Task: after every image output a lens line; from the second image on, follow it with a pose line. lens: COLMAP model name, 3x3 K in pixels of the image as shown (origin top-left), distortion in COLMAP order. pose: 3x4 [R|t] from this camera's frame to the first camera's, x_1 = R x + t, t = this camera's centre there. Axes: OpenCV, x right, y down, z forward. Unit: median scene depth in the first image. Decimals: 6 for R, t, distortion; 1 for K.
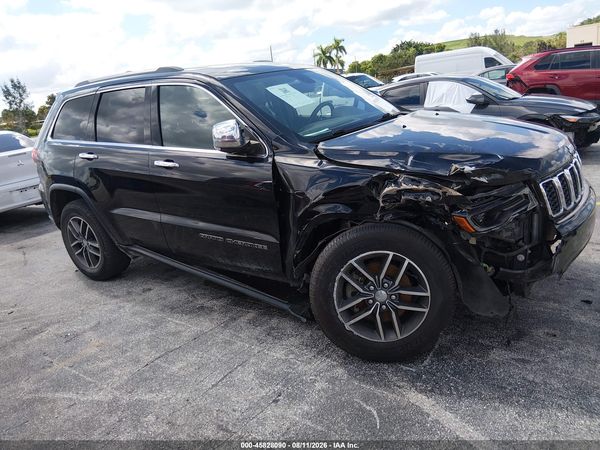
lens RADIAL K [[451.0, 0, 306.6], [0, 451.0, 205.2], [0, 0, 1]] dist [0.049254, -0.092092]
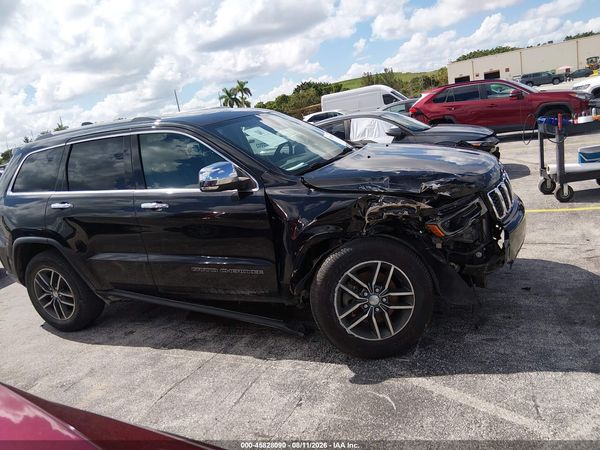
lens RADIAL K [[451.0, 0, 303.4], [0, 451.0, 199.0], [0, 0, 1]] dist [0.049254, -0.092092]
pose [[0.979708, -0.080369, 0.183609, -0.187732], [0.097539, 0.991468, -0.086471, 0.022401], [-0.175093, 0.102626, 0.979189, -0.125960]]
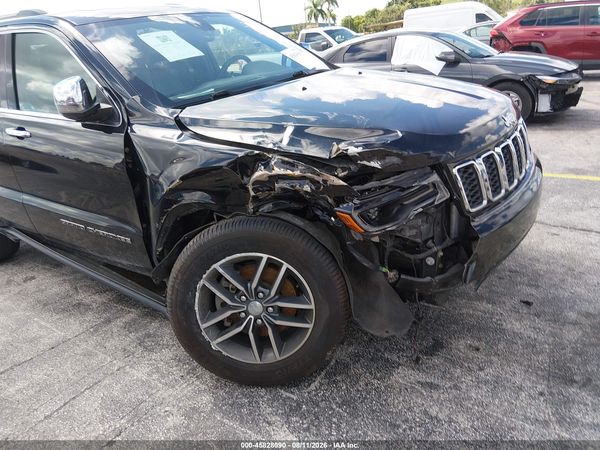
lens RADIAL K [[451.0, 0, 309.8], [0, 451.0, 208.1], [0, 0, 1]] dist [0.049254, -0.092092]
pose [[0.999675, 0.004444, 0.025086, 0.215355], [-0.006801, 0.995488, 0.094640, -0.043747], [-0.024553, -0.094780, 0.995195, 0.205969]]
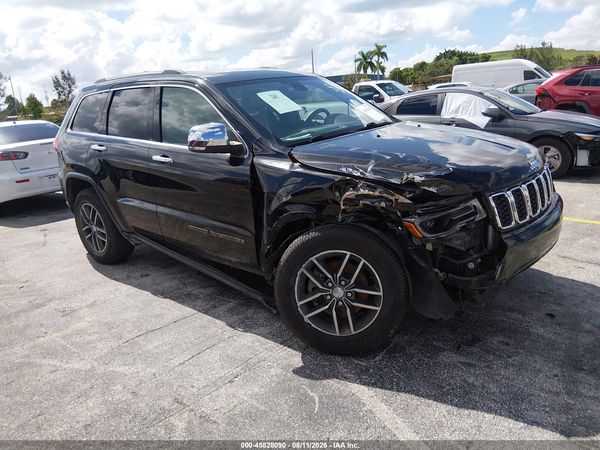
lens RADIAL K [[451.0, 0, 311.9], [0, 451.0, 199.0], [0, 0, 1]] dist [0.049254, -0.092092]
pose [[0.996145, 0.060352, -0.063660, 0.141834], [-0.061620, 0.997935, -0.018149, 0.001959], [0.062434, 0.022002, 0.997807, -0.071022]]
